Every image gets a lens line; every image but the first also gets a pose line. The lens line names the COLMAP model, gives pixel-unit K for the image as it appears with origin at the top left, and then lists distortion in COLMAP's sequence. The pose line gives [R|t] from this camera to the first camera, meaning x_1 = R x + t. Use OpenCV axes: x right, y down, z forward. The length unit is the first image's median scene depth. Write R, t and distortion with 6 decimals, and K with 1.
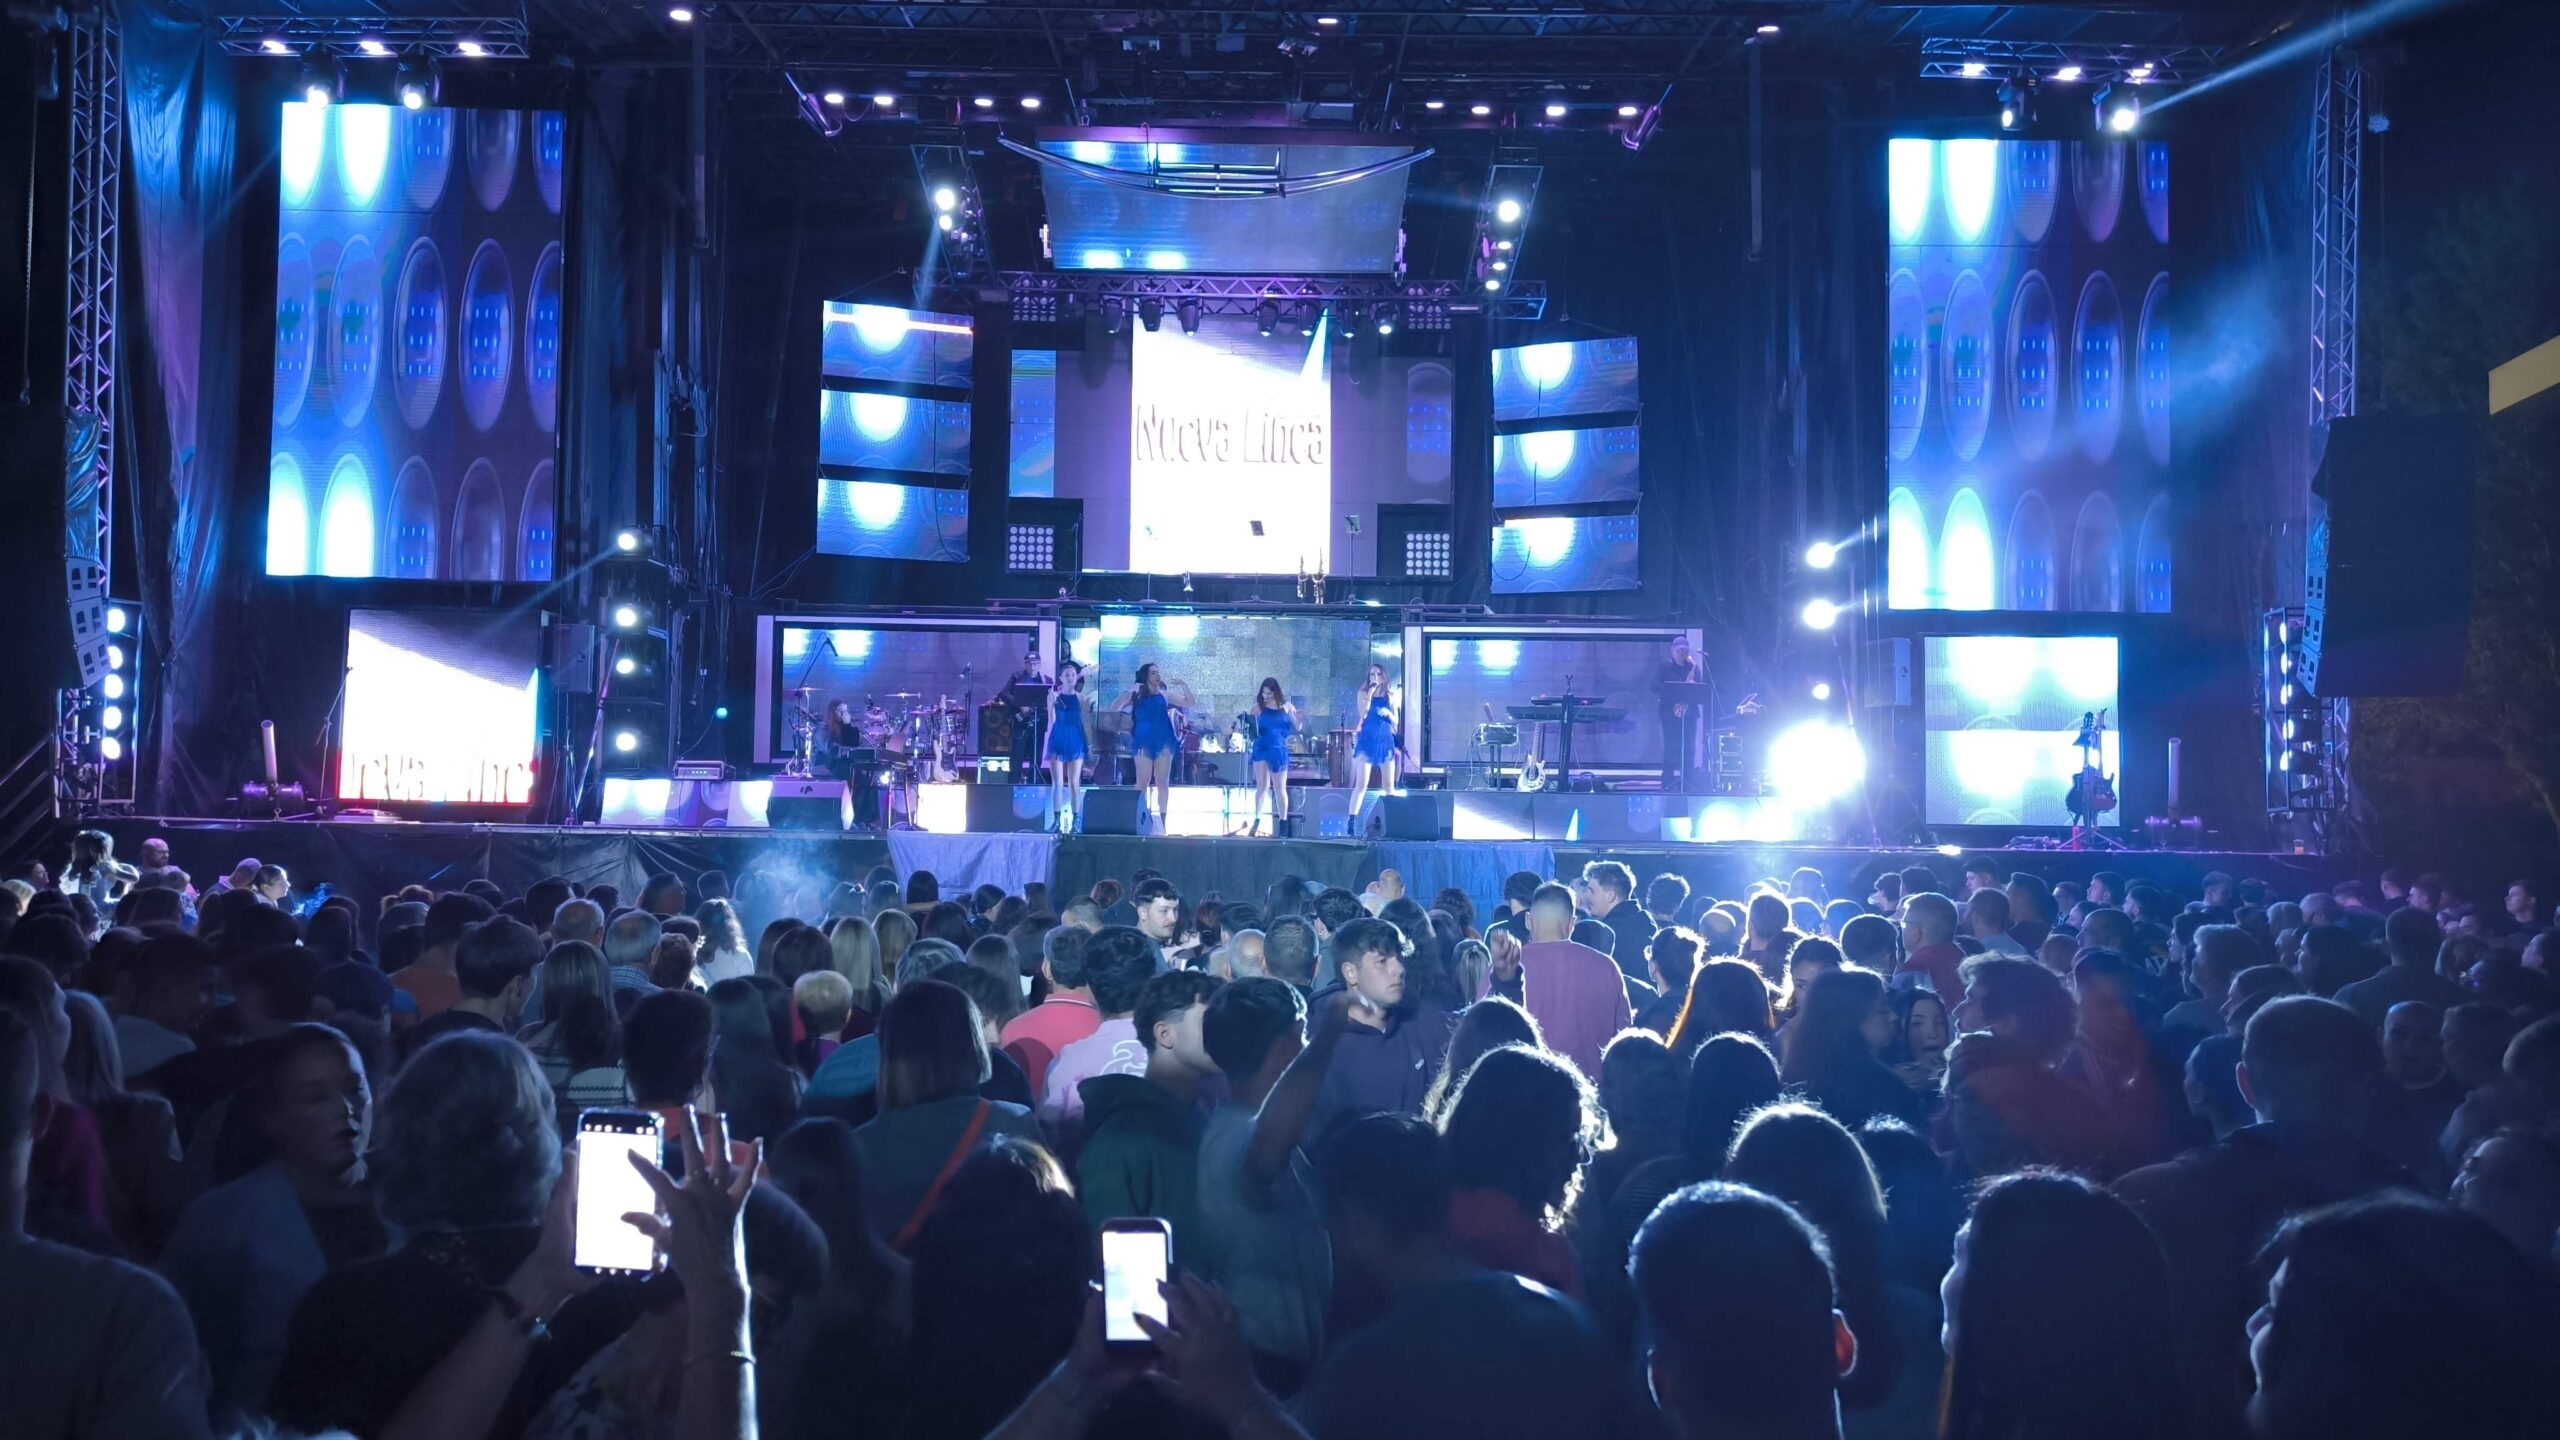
lens RADIAL K [[1805.3, 0, 1266.0], [0, 1805.3, 732.5], [0, 0, 1]] dist [0.056630, -0.051915]
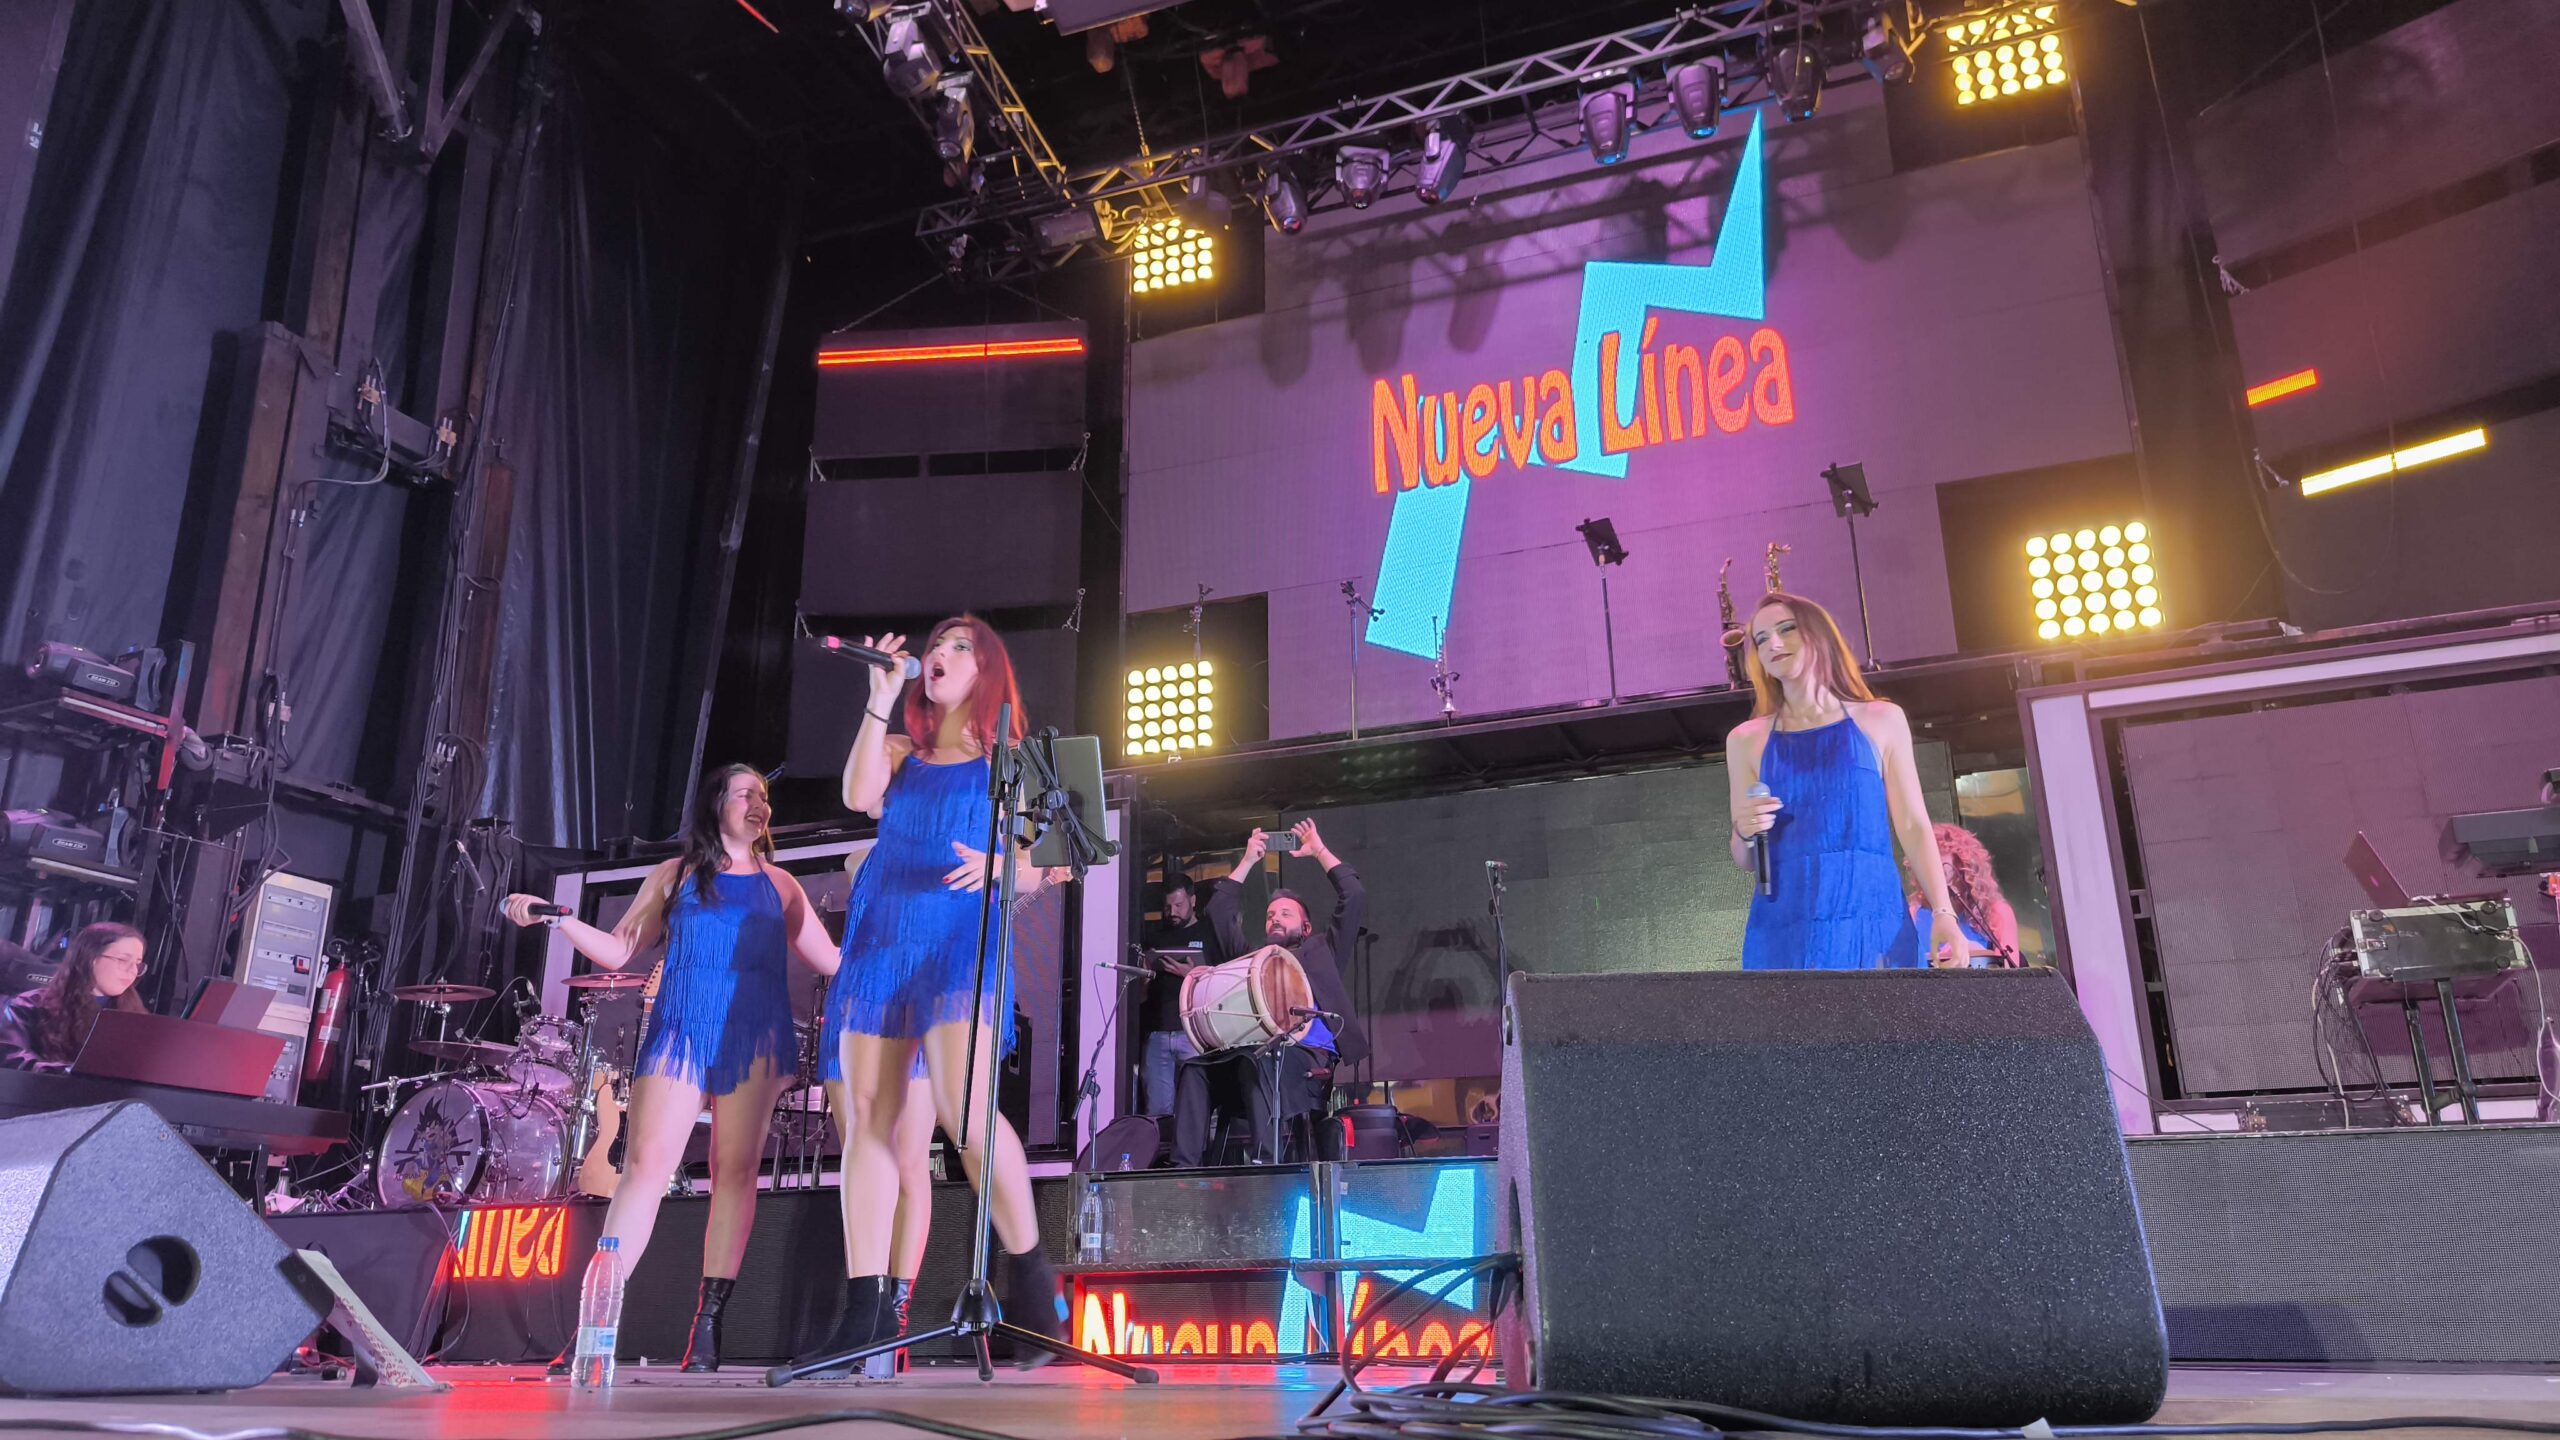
lens RADIAL K [[1805.3, 0, 1248.6], [0, 1805.3, 734.1], [0, 0, 1]] dist [0.056630, -0.051915]
pose [[0.925735, -0.138918, -0.351734, 0.055004], [0.045384, 0.964175, -0.261356, 0.029497], [0.375440, 0.225984, 0.898875, 0.579071]]
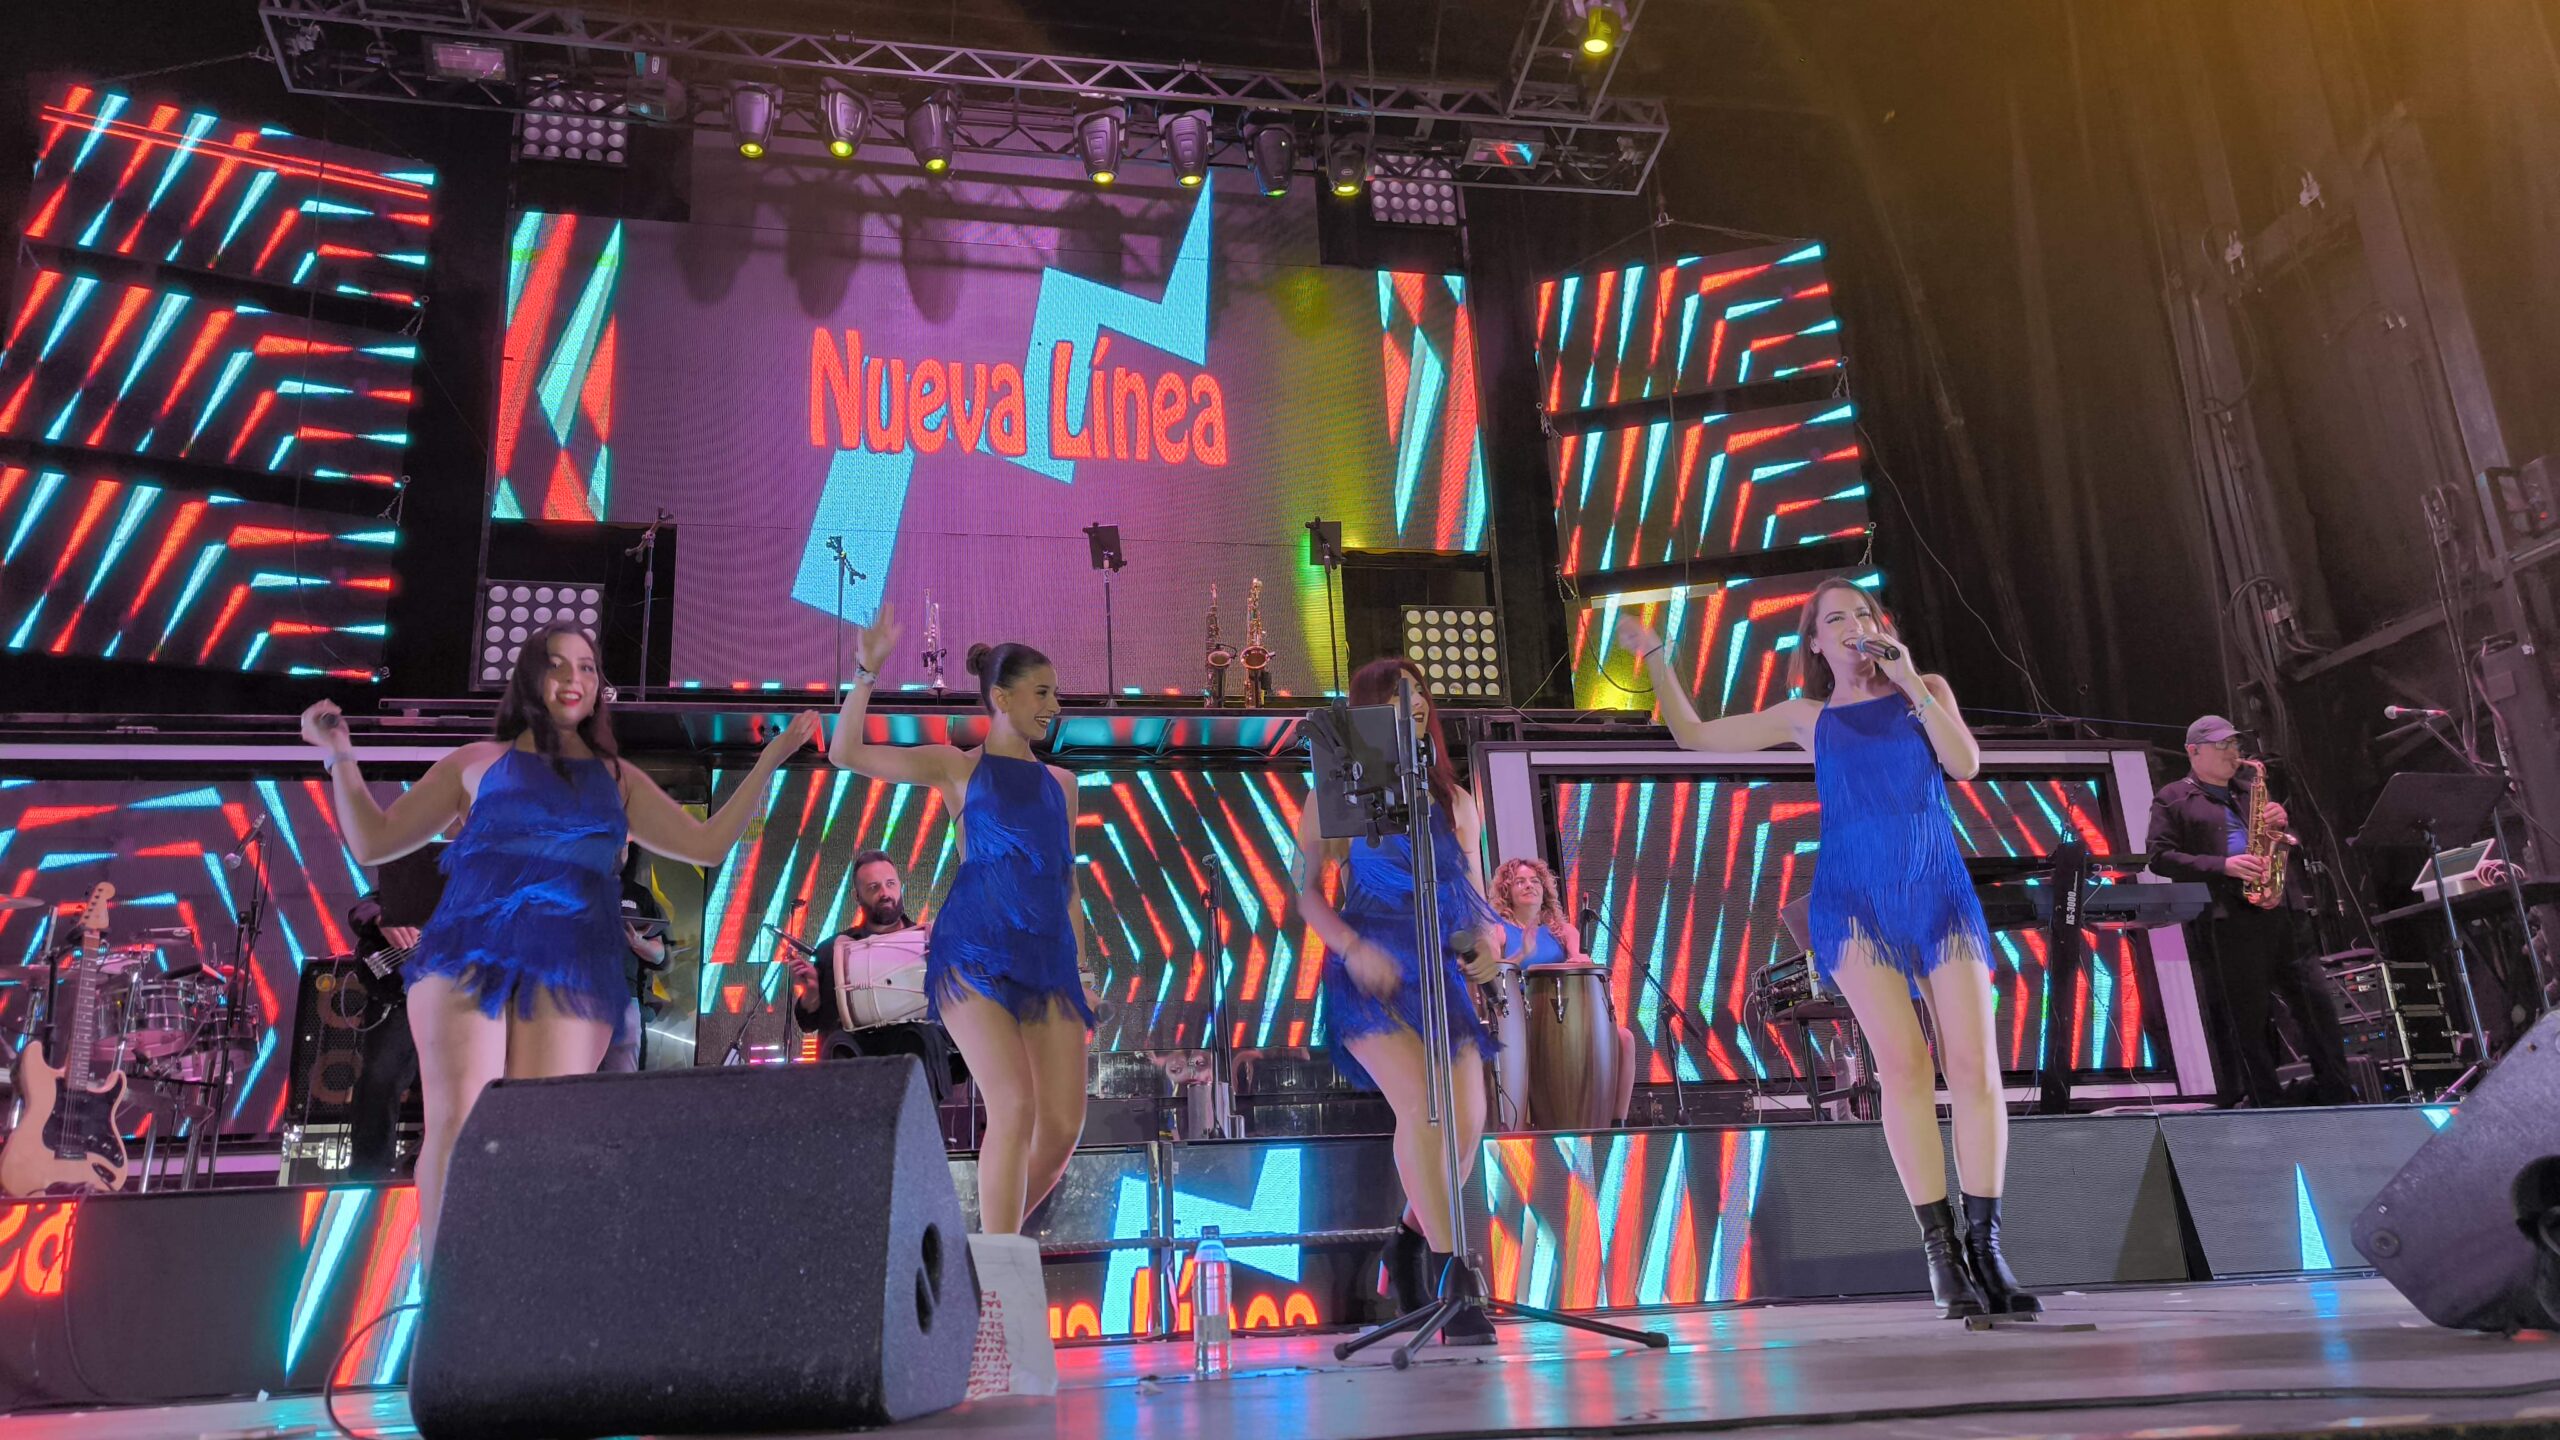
lens RADIAL K [[1805.3, 0, 1262.0], [0, 1805.3, 710.6], [0, 0, 1]] dist [0.056630, -0.051915]
pose [[0.980801, -0.004195, 0.194967, -0.048290], [0.053181, 0.967629, -0.246711, 0.027294], [-0.187620, 0.252342, 0.949274, 0.571395]]
